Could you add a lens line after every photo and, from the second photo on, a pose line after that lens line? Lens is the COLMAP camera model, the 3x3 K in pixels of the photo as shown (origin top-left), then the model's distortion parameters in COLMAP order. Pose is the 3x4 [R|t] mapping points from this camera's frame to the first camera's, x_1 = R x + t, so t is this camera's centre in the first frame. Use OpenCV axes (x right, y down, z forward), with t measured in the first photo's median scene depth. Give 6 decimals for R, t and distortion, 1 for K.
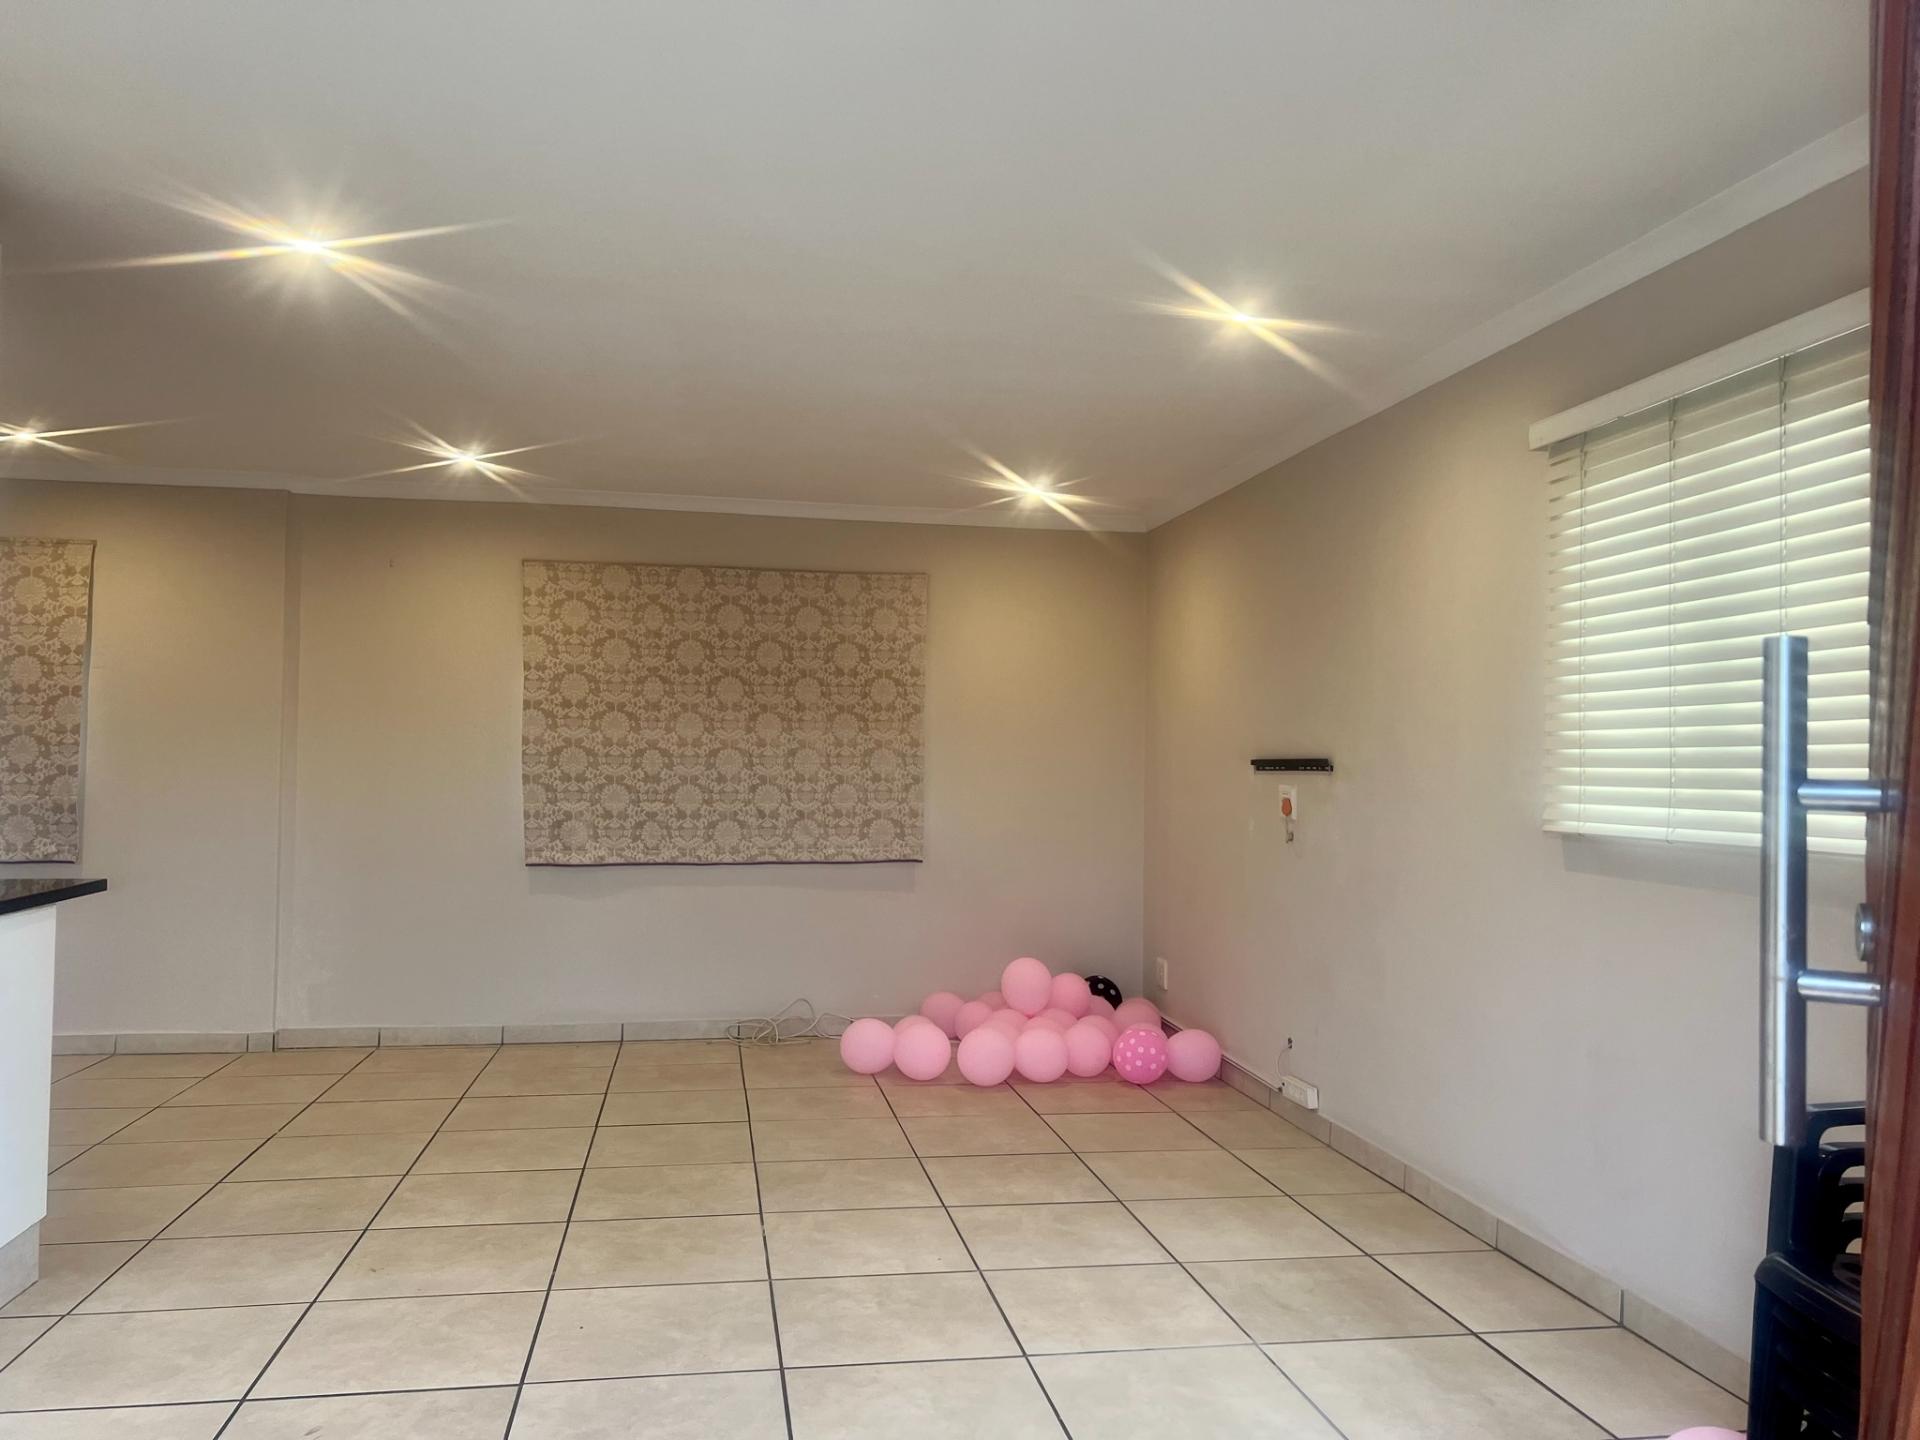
lens RADIAL K [[1439.7, 0, 955.2], [0, 1439.7, 722.2], [0, 0, 1]] dist [0.054652, -0.063422]
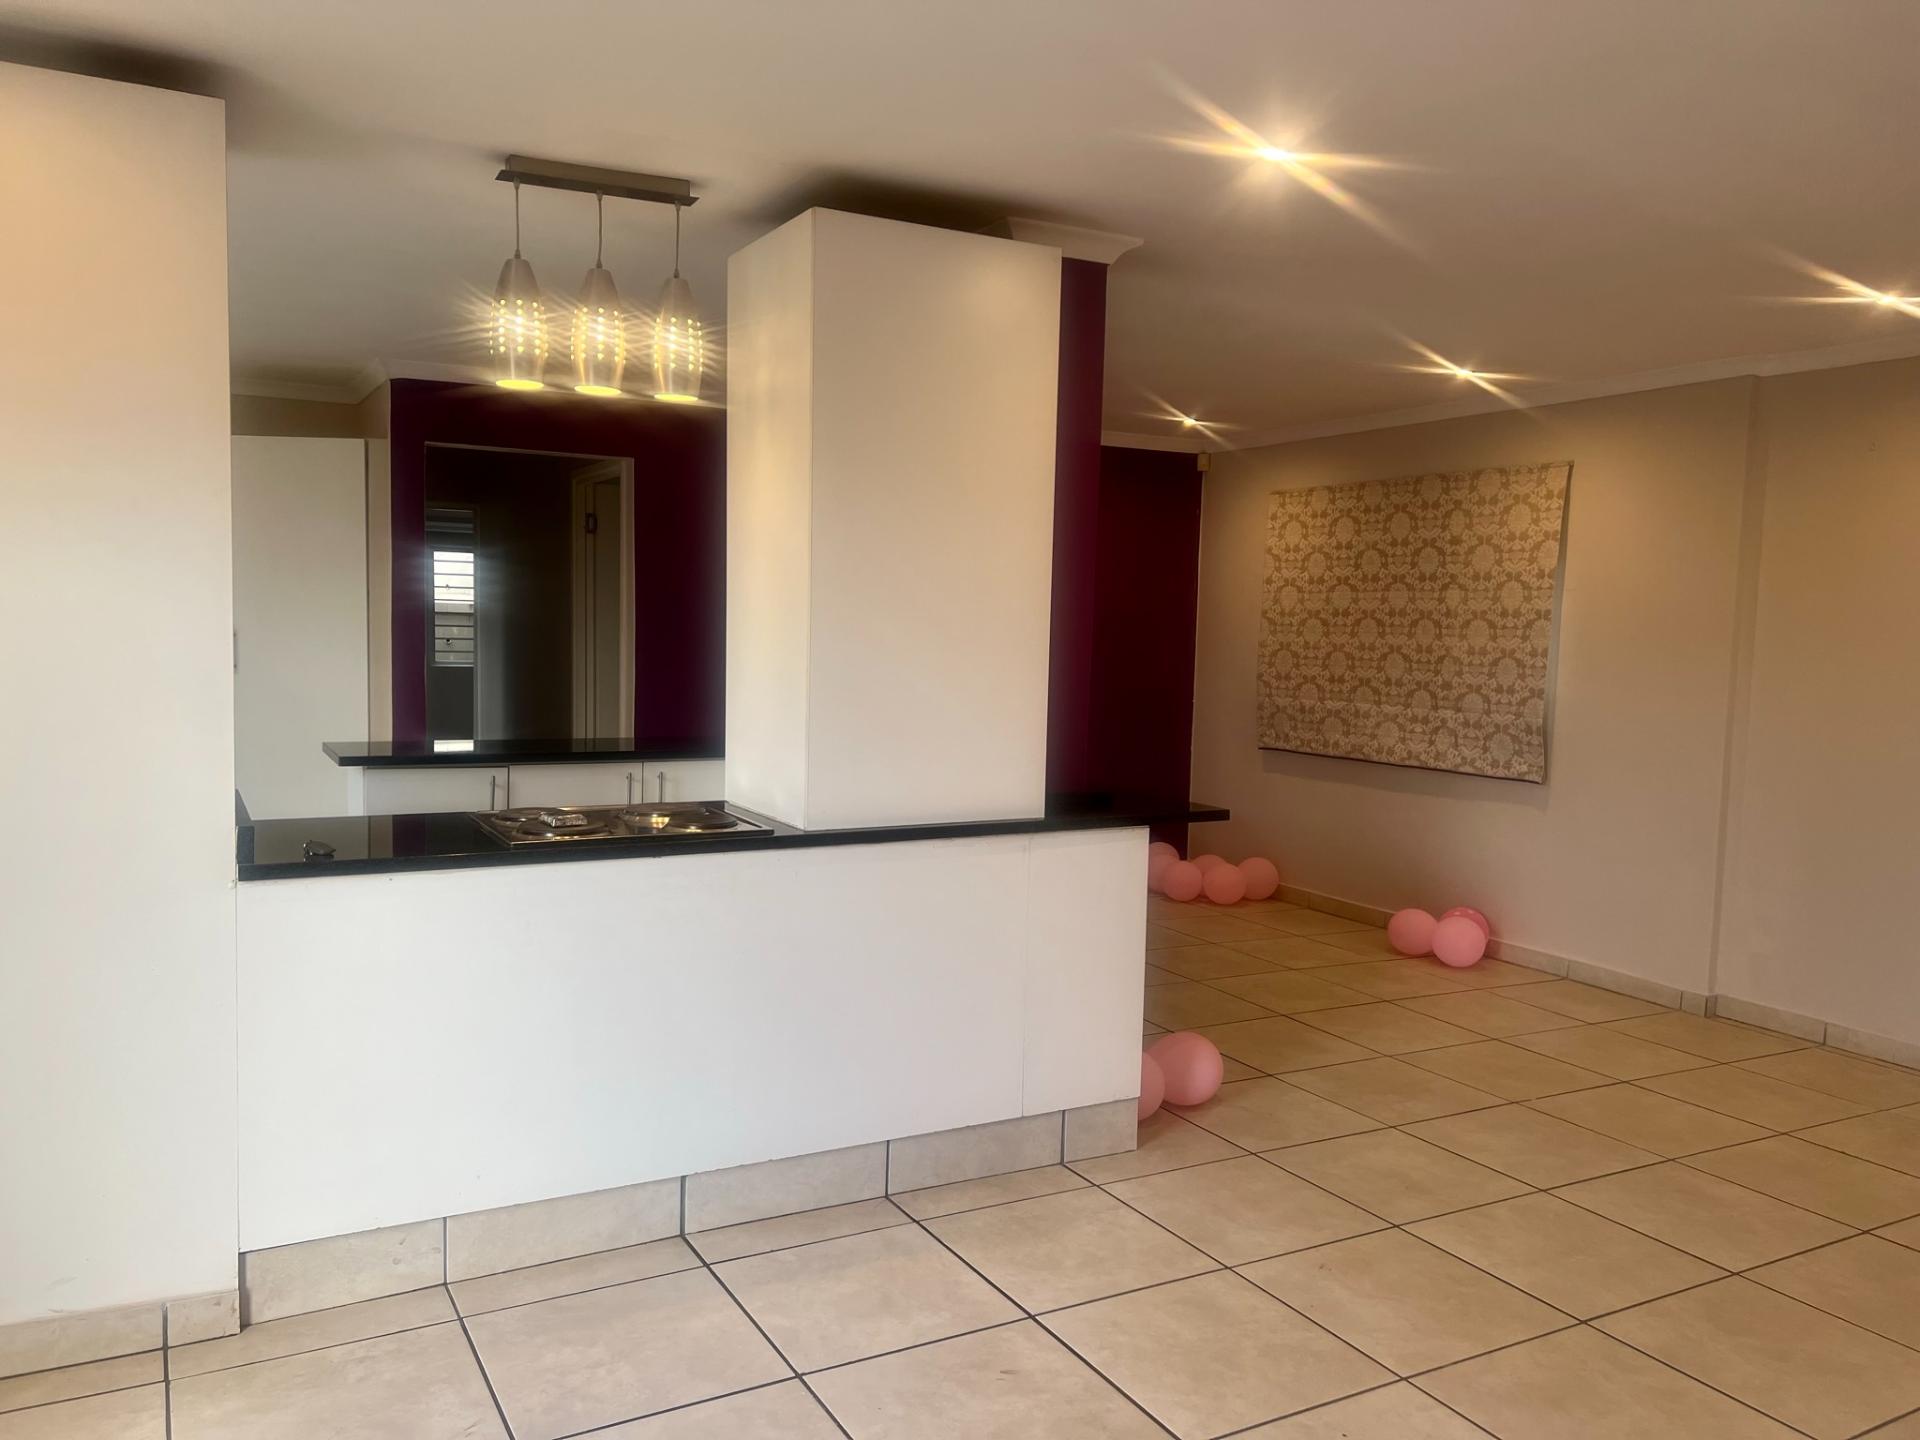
lens RADIAL K [[1439.7, 0, 958.3], [0, 1439.7, 725.8], [0, 0, 1]] dist [0.054652, -0.063422]
pose [[0.326965, 0.066616, -0.942686, 0.216614], [0.006087, 0.997343, 0.072590, -0.020349], [0.945017, -0.029472, 0.325691, 0.285409]]
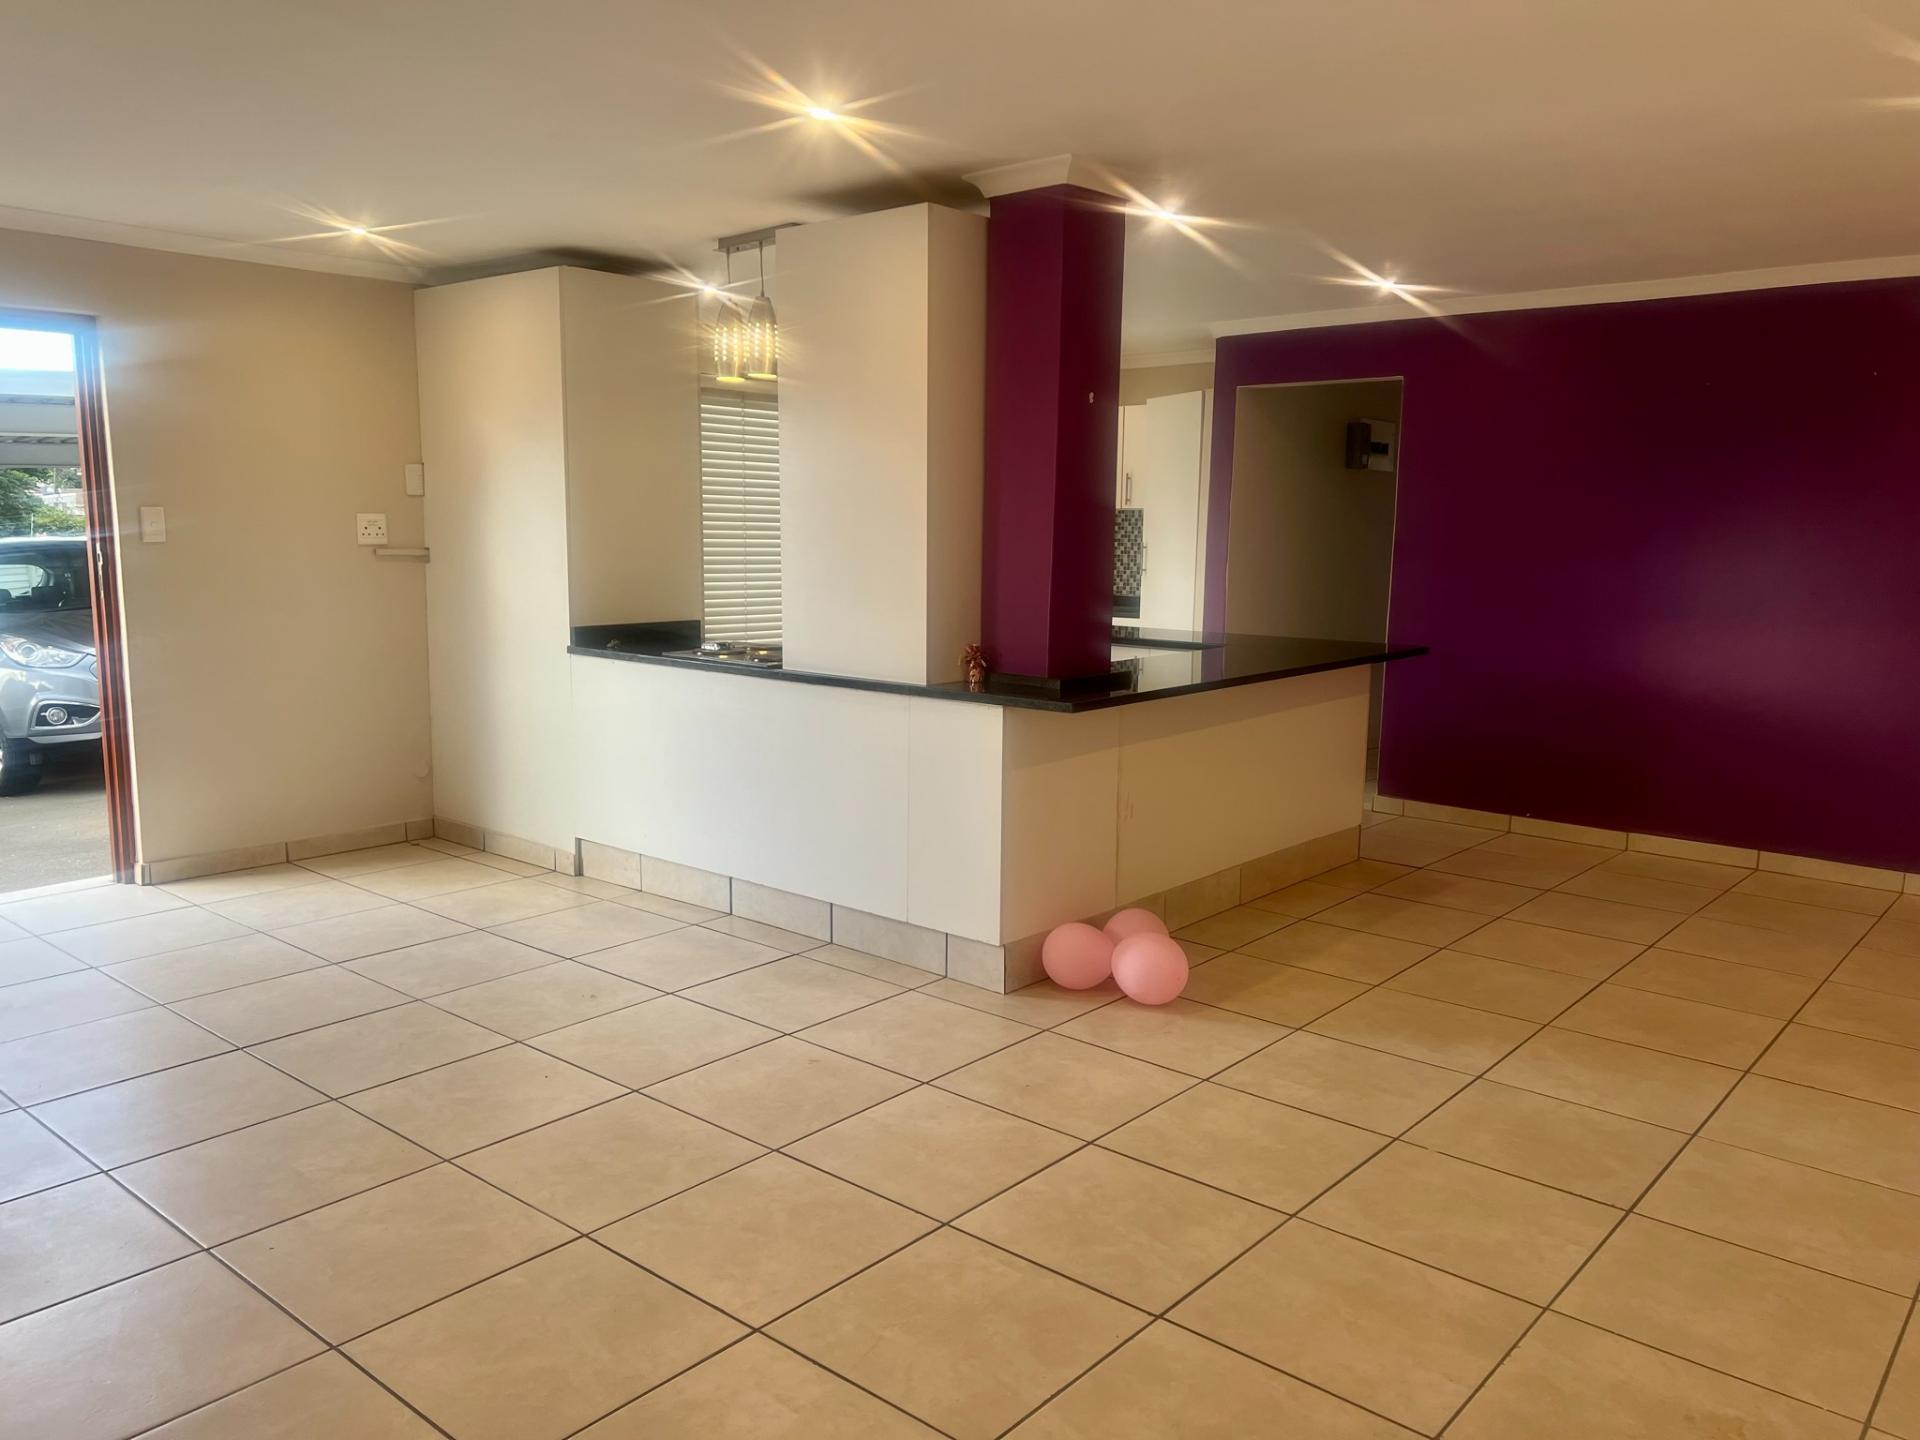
lens RADIAL K [[1439.7, 0, 957.2], [0, 1439.7, 723.1], [0, 0, 1]] dist [0.054652, -0.063422]
pose [[-0.770812, 0.070535, -0.633145, 0.110247], [-0.003779, 0.993328, 0.115262, -0.002235], [0.637051, 0.091238, -0.765403, 1.096267]]
